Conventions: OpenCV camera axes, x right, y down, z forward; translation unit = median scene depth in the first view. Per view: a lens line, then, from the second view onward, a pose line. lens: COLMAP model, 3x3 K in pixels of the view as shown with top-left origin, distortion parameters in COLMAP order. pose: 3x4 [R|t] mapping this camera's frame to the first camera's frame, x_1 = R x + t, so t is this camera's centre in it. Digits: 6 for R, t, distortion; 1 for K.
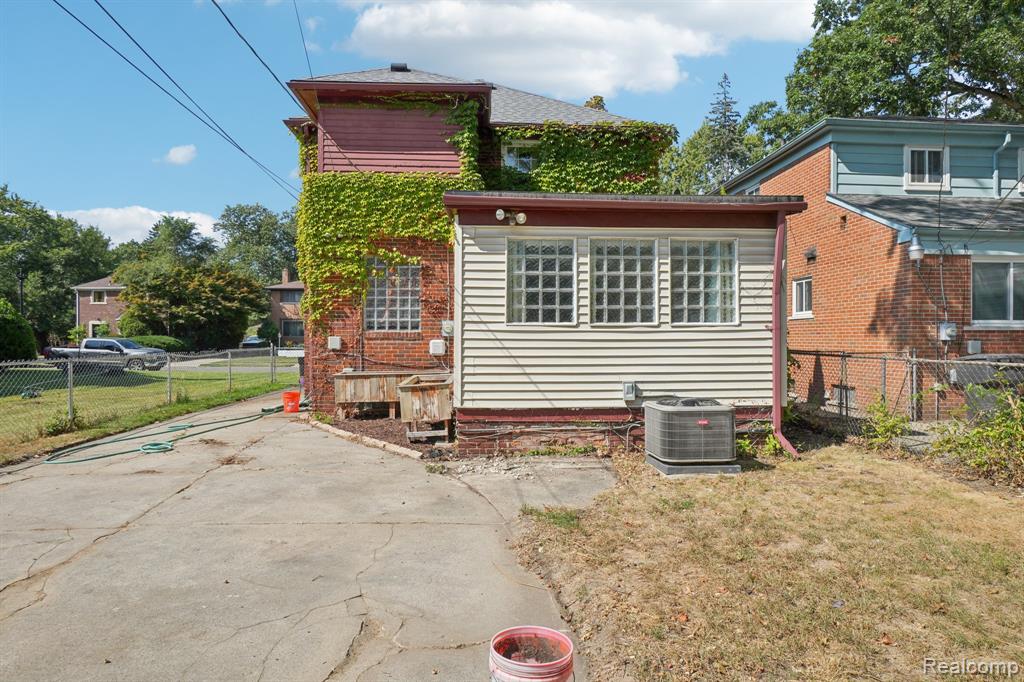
lens RADIAL K [[613.1, 0, 513.7], [0, 613.1, 337.7], [0, 0, 1]] dist [-0.001809, 0.000330]
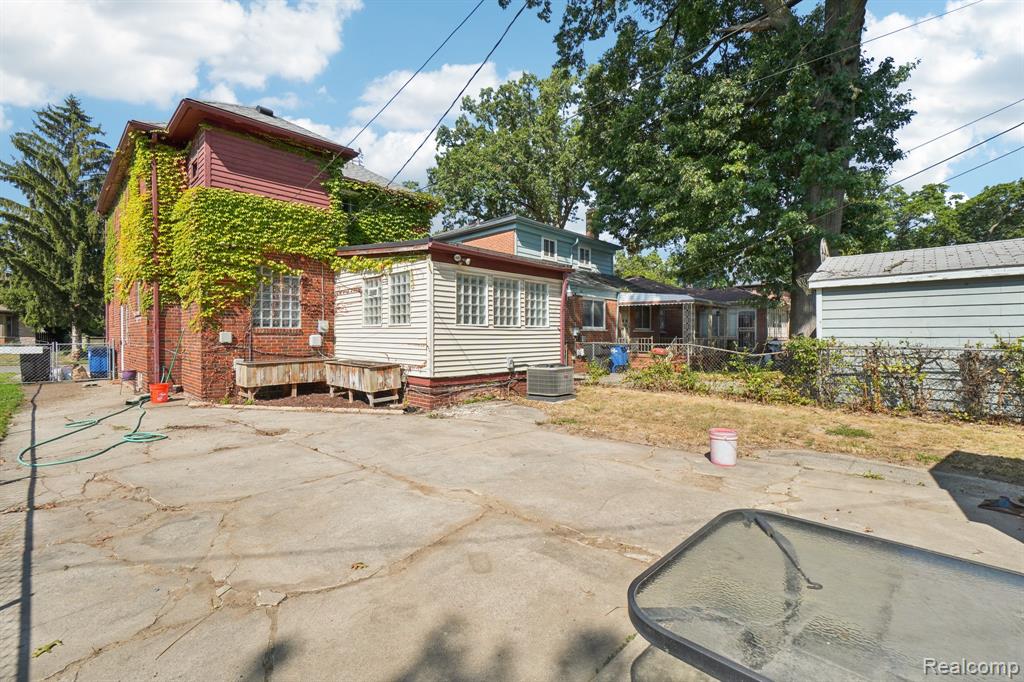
lens RADIAL K [[450.8, 0, 507.5], [0, 450.8, 337.9], [0, 0, 1]] dist [-0.003145, -0.000284]
pose [[0.736129, -0.002218, 0.676838, -0.517503], [-0.001356, 0.999988, 0.004753, 0.004929], [-0.676840, -0.004417, 0.736117, 0.016506]]
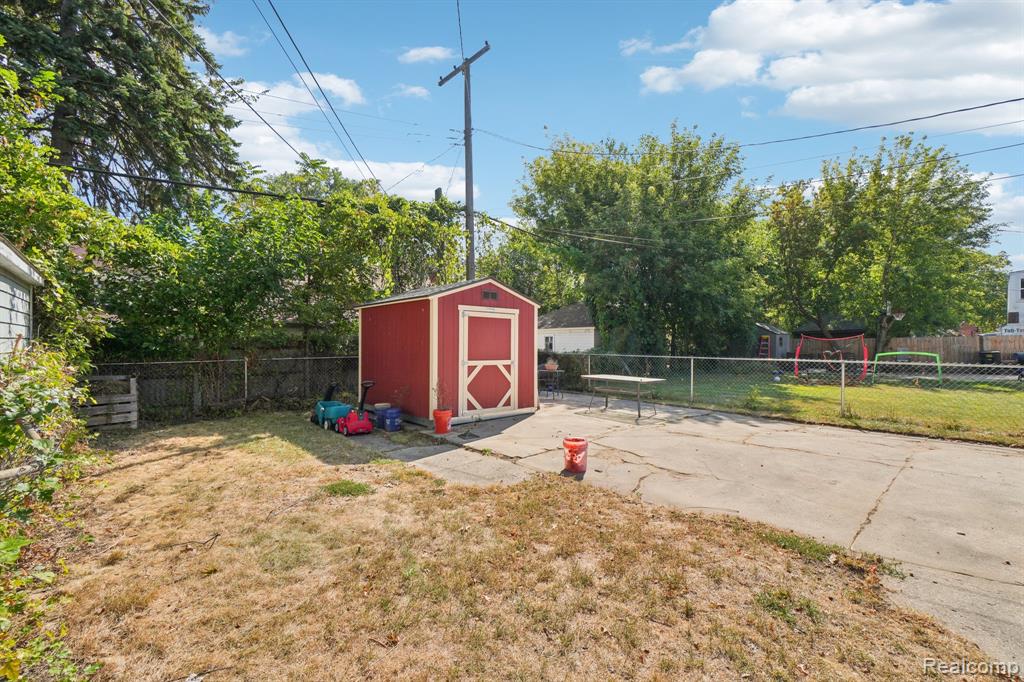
lens RADIAL K [[450.8, 0, 507.5], [0, 450.8, 337.9], [0, 0, 1]] dist [-0.003145, -0.000284]
pose [[-0.783335, -0.005306, -0.621577, 0.405304], [-0.003374, 0.999985, -0.004285, -0.006747], [0.621591, -0.001259, -0.783341, 0.597614]]
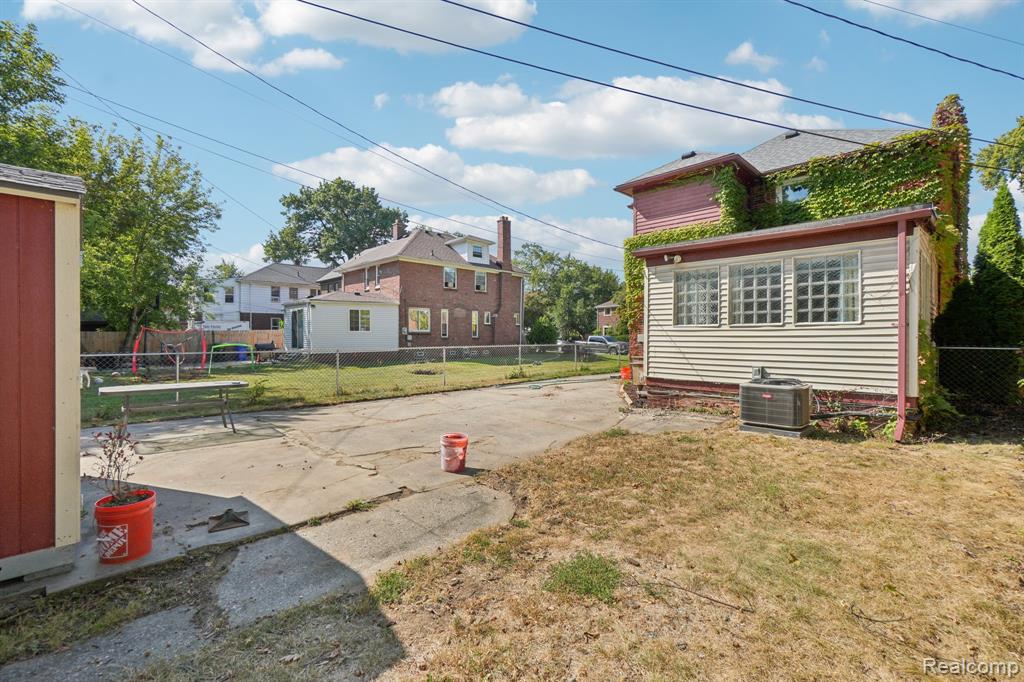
lens RADIAL K [[443.9, 0, 514.2], [0, 443.9, 337.9], [0, 0, 1]] dist [0.002293, 0.000252]
pose [[0.657752, 0.003385, -0.753227, 0.416075], [0.000772, 0.999986, 0.005168, 0.001290], [0.753234, -0.003980, 0.657741, -0.046721]]
